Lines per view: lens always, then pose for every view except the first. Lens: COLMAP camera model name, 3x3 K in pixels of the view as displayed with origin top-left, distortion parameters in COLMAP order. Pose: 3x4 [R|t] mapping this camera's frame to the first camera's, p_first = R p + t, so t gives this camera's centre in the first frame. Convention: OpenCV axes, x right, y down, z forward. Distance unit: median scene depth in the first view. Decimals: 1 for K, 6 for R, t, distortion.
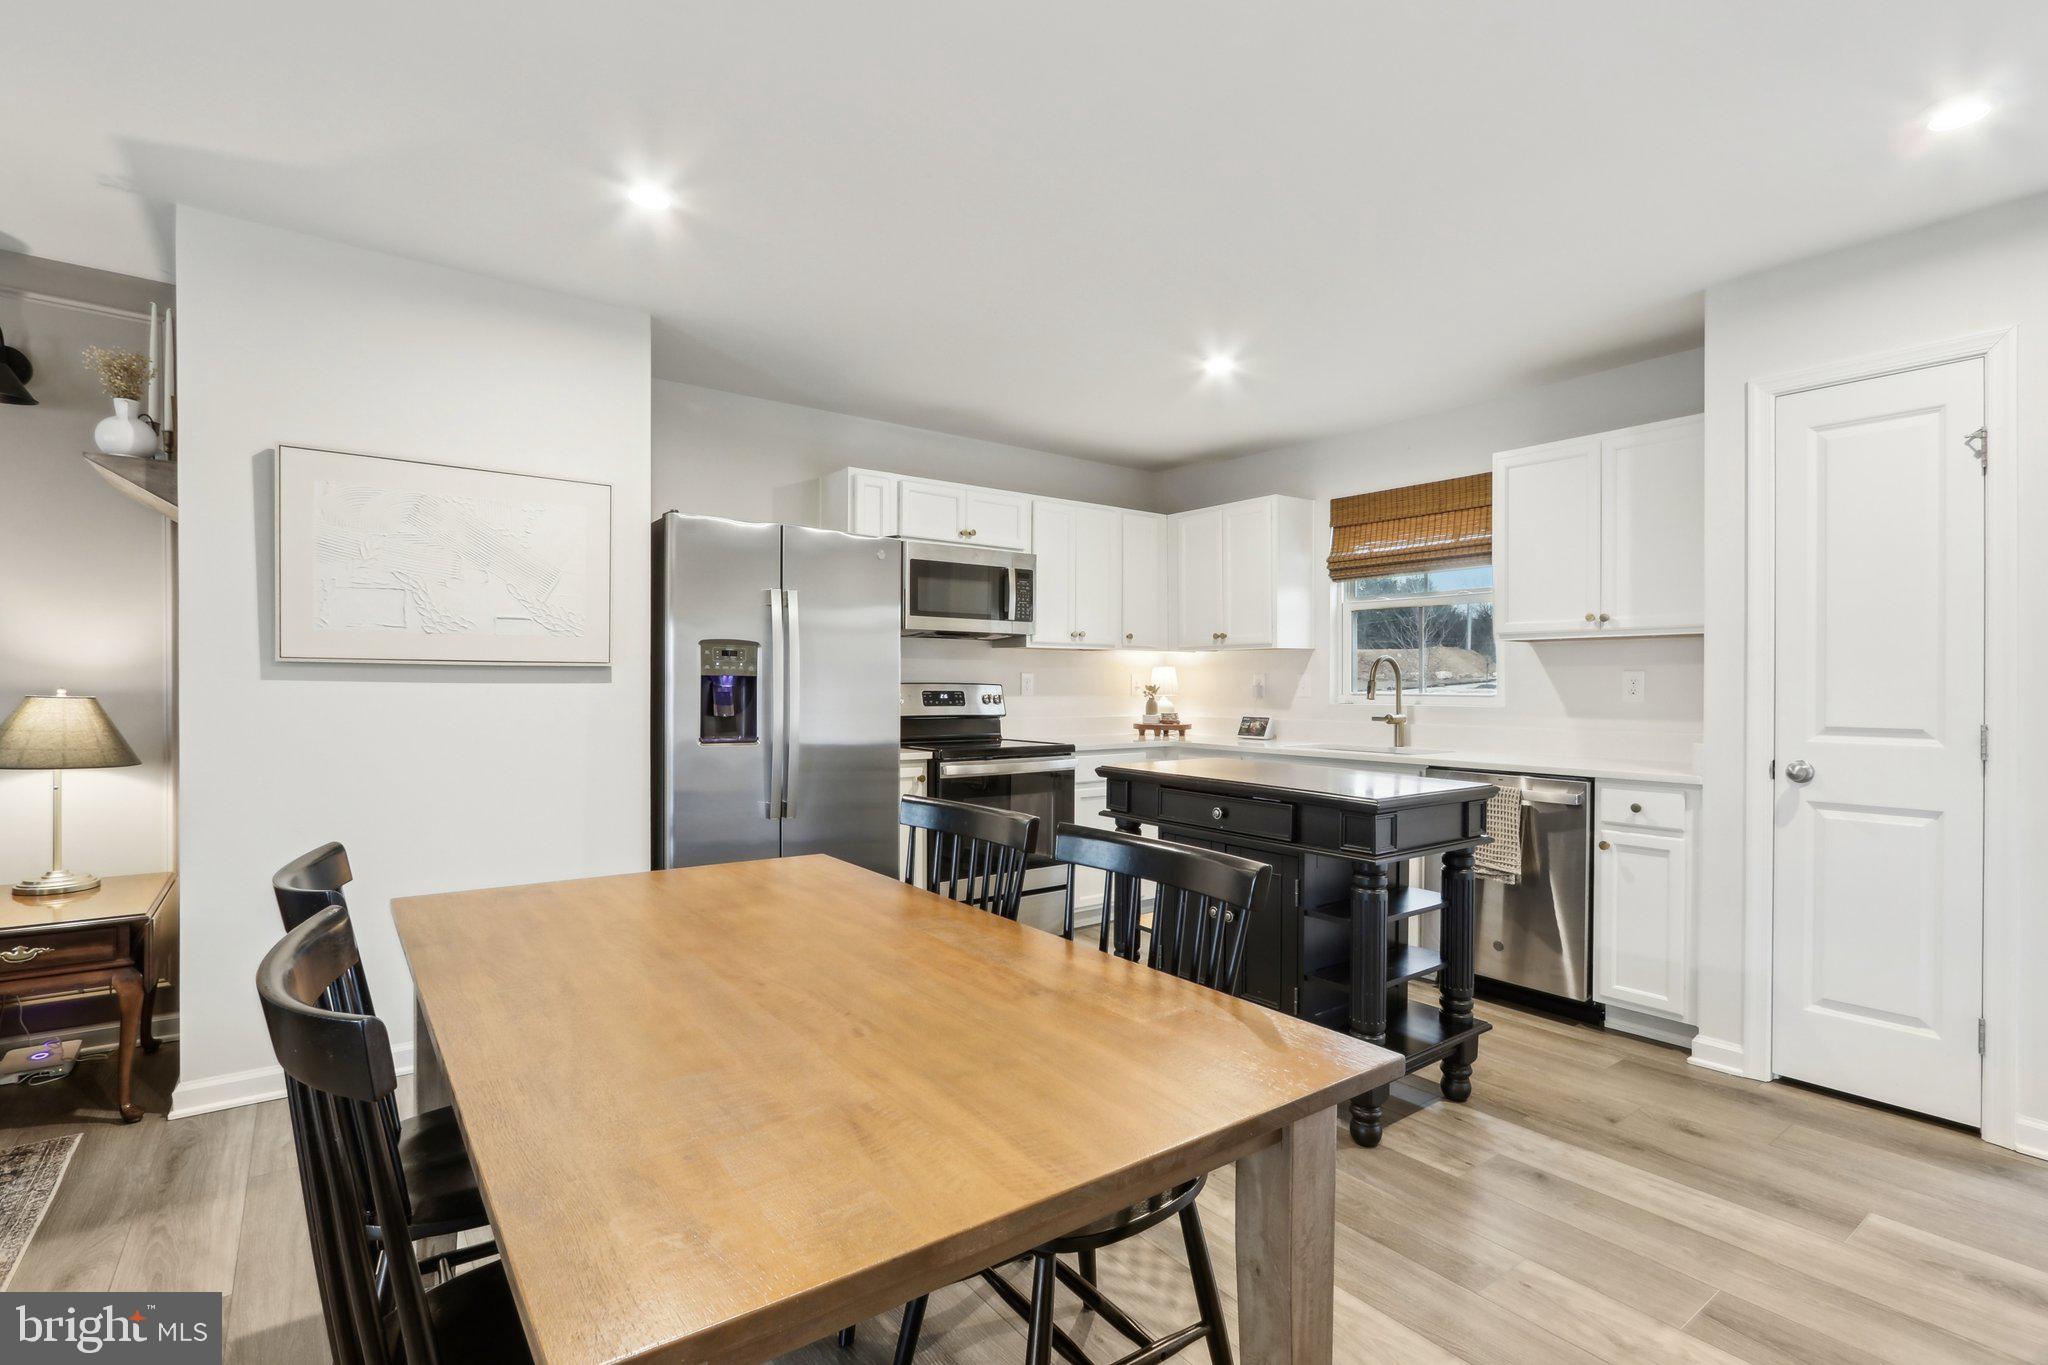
lens RADIAL K [[991.3, 0, 1004.2], [0, 991.3, 678.9], [0, 0, 1]] dist [-0.015896, 0.004065]
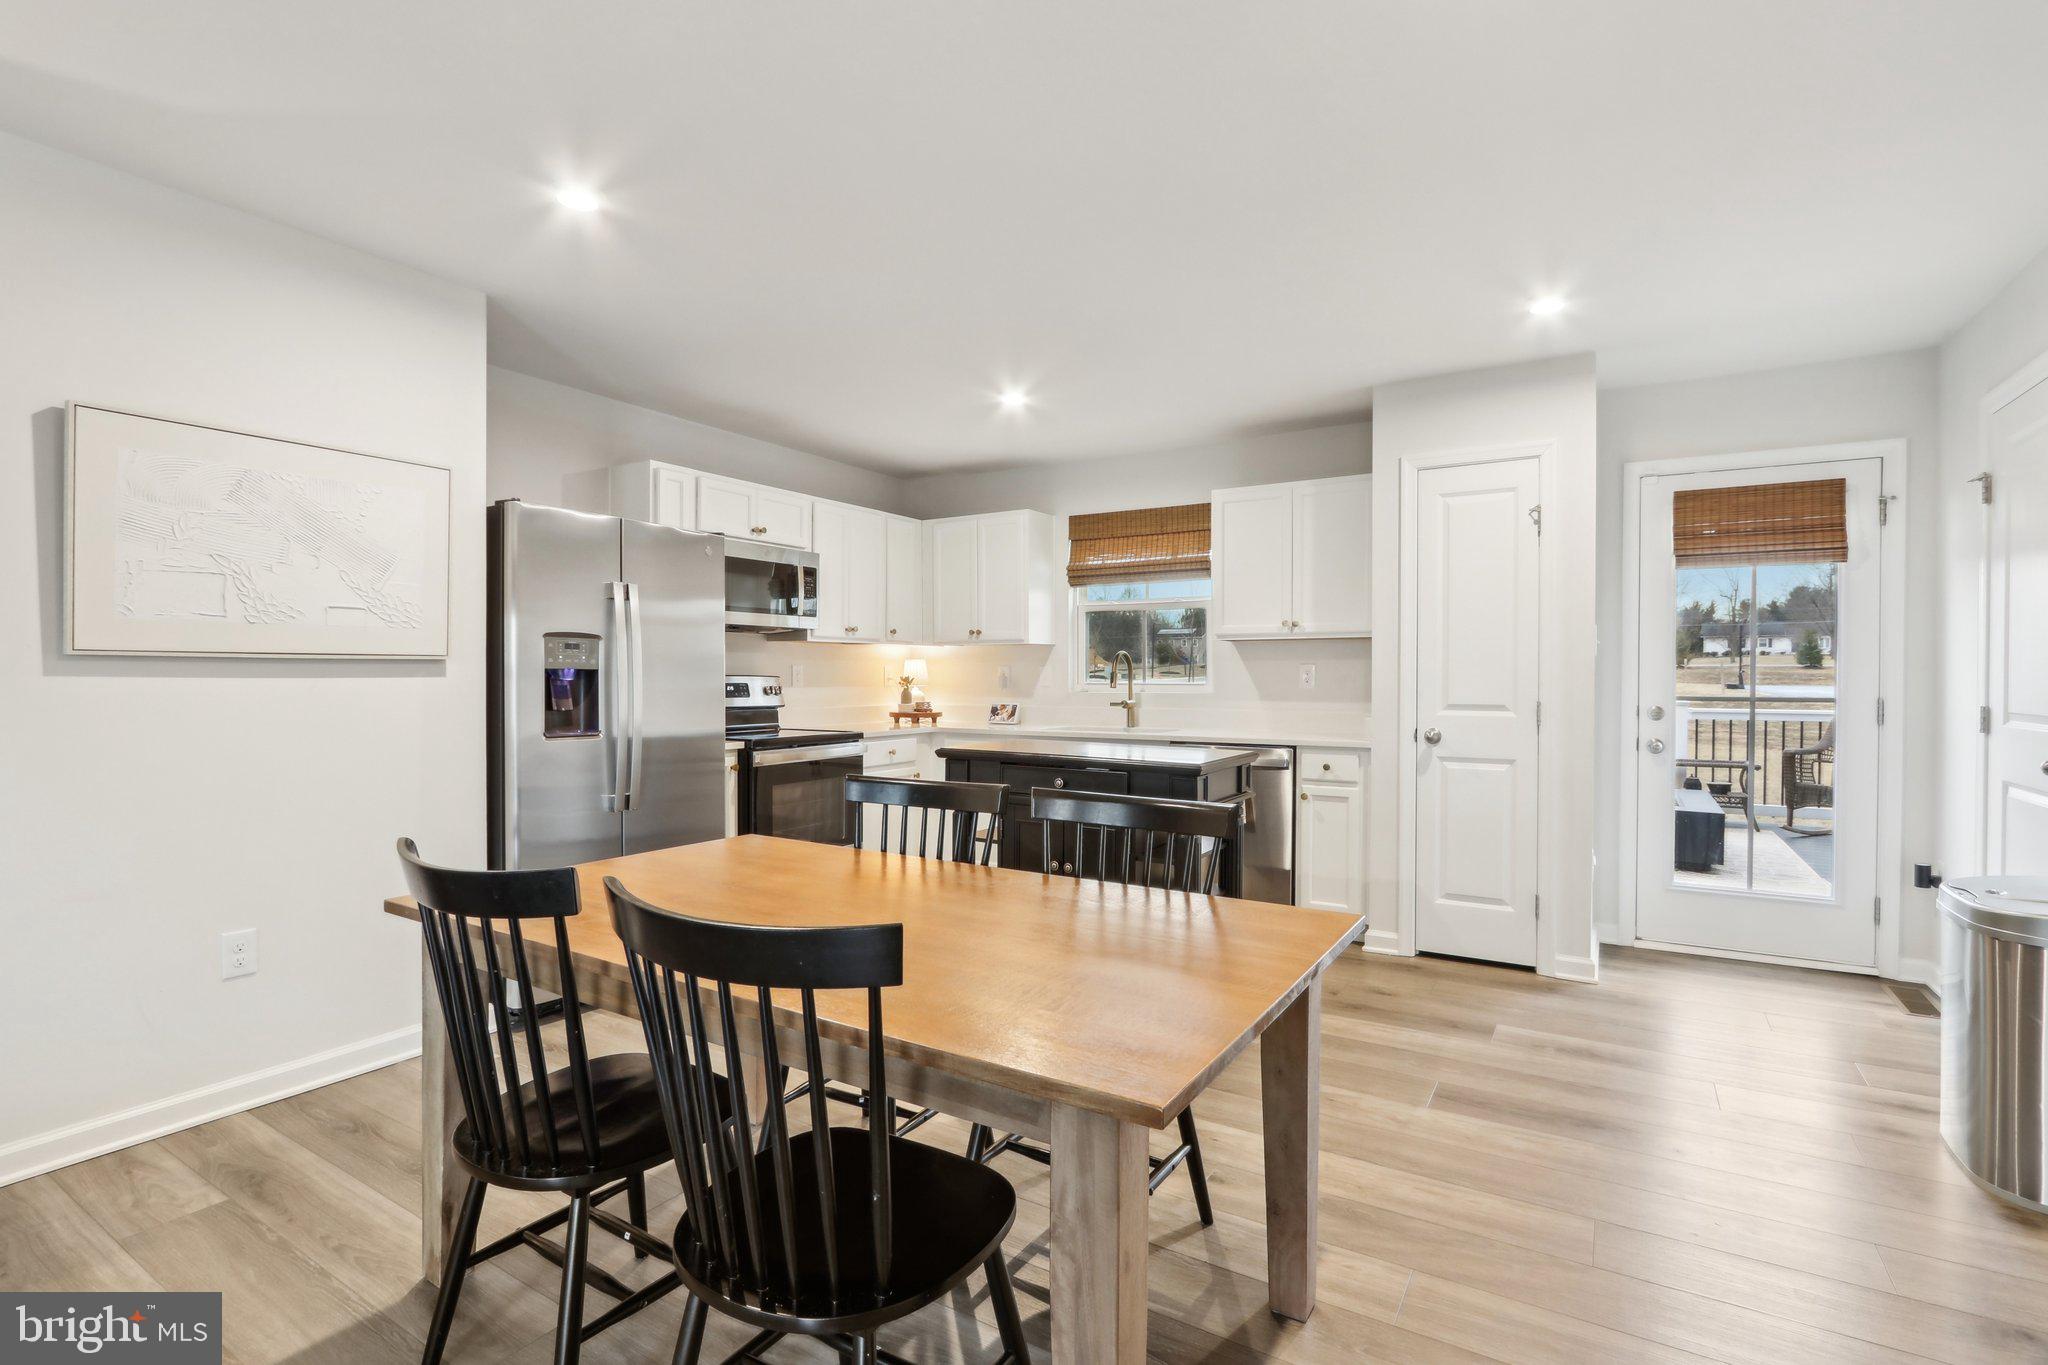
lens RADIAL K [[991.3, 0, 1015.9], [0, 991.3, 675.2], [0, 0, 1]] dist [-0.015896, 0.004065]
pose [[0.927130, -0.003993, 0.374718, -0.224310], [0.001506, 0.999975, 0.006928, -0.003535], [-0.374736, -0.005859, 0.927113, -0.078313]]
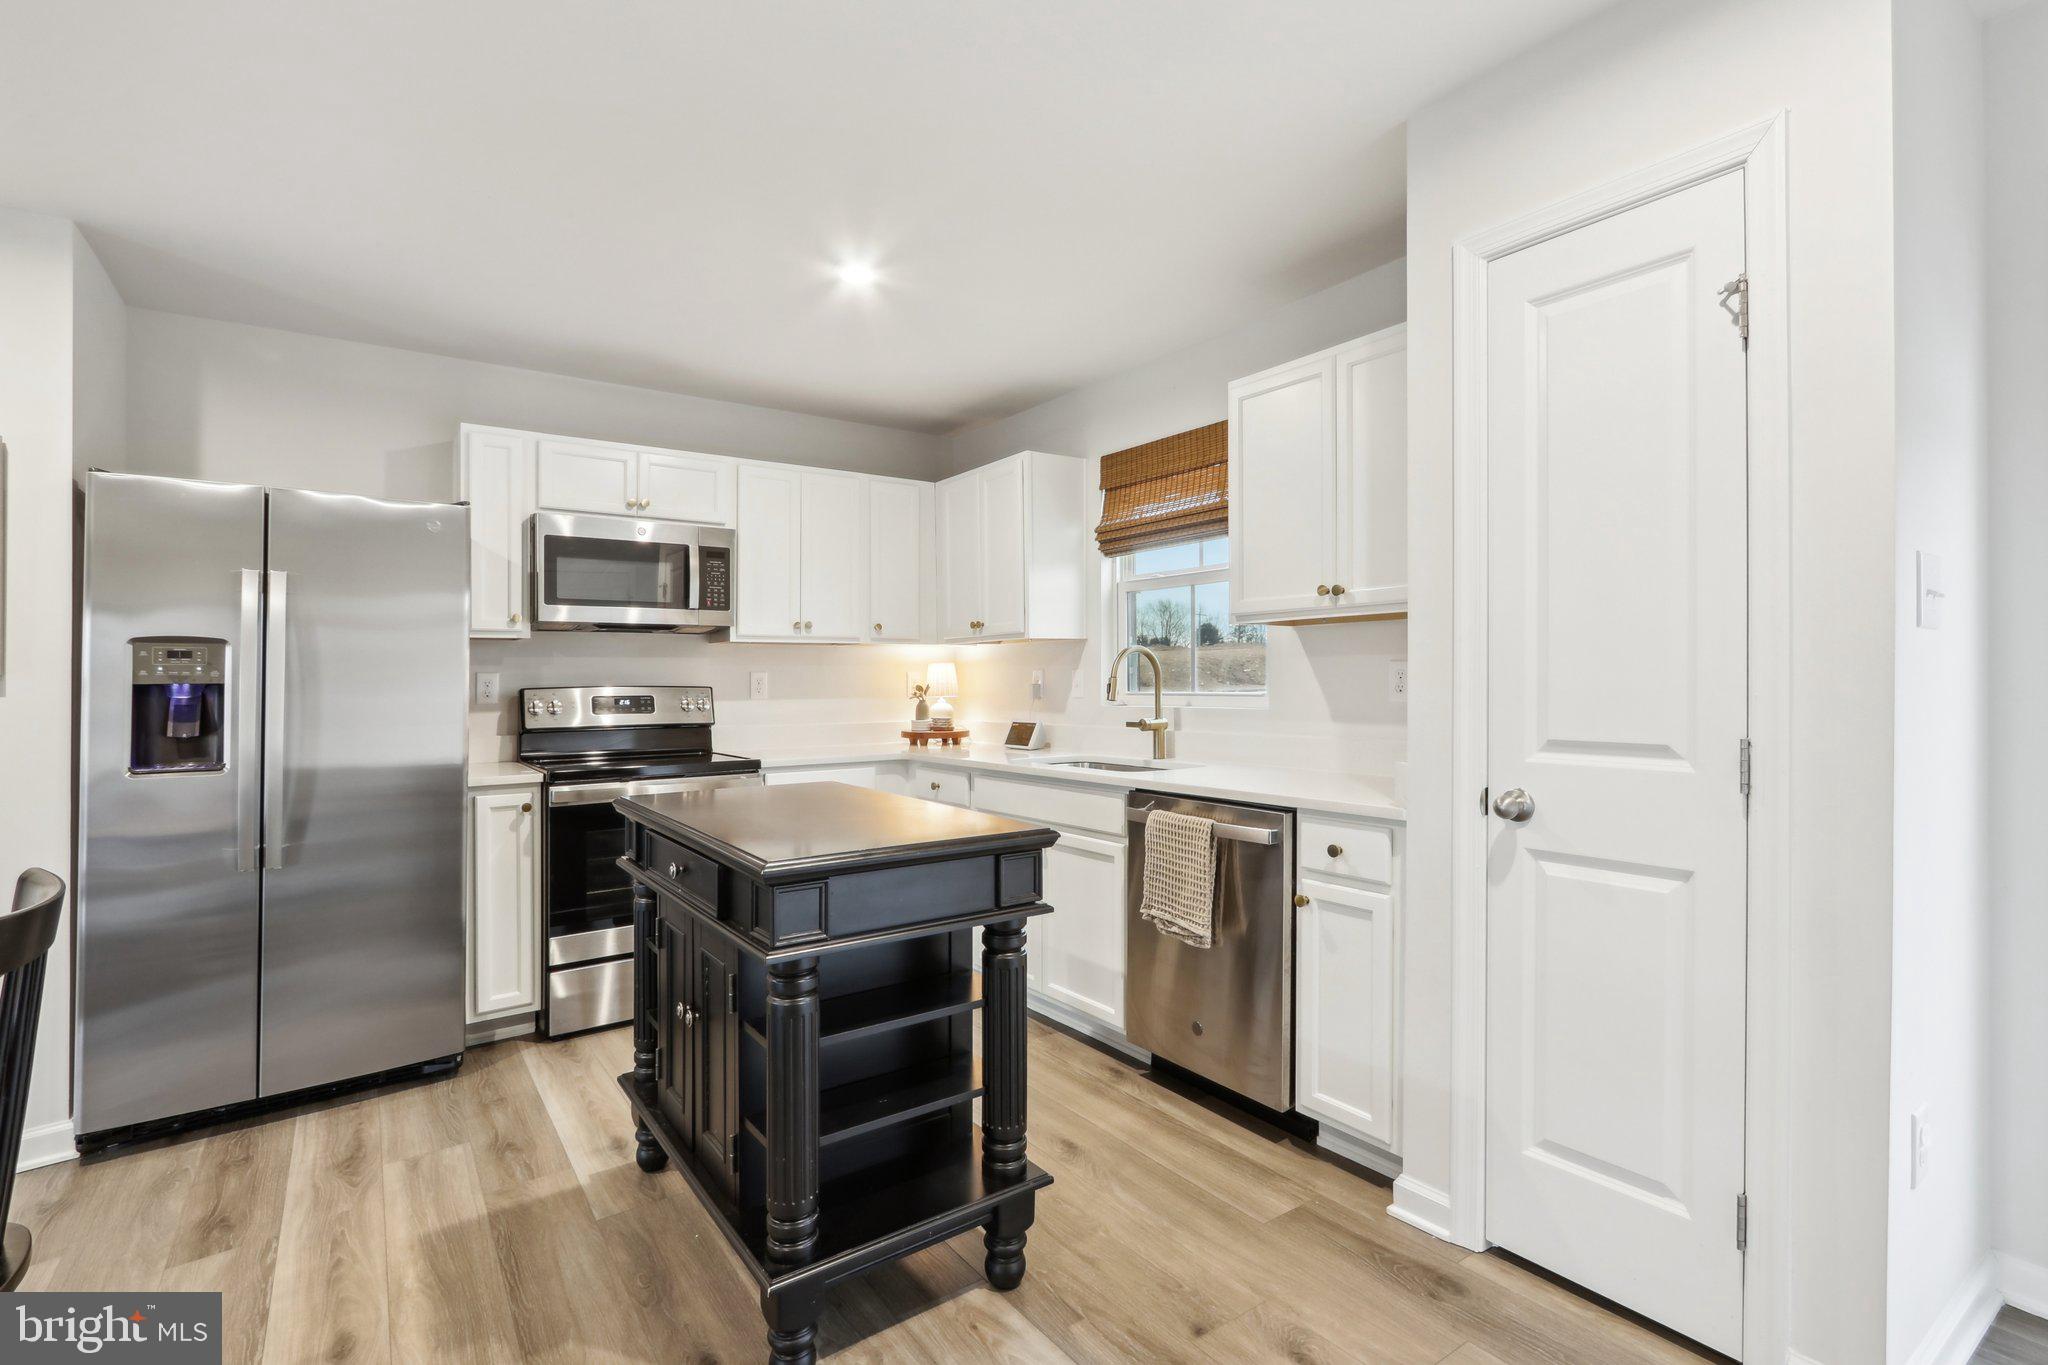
lens RADIAL K [[991.3, 0, 1016.3], [0, 991.3, 679.1], [0, 0, 1]] dist [-0.015896, 0.004065]
pose [[0.999557, -0.014152, -0.026189, 0.379339], [0.014250, 0.999892, 0.003528, -0.000649], [0.026136, -0.003899, 0.999651, 0.239522]]
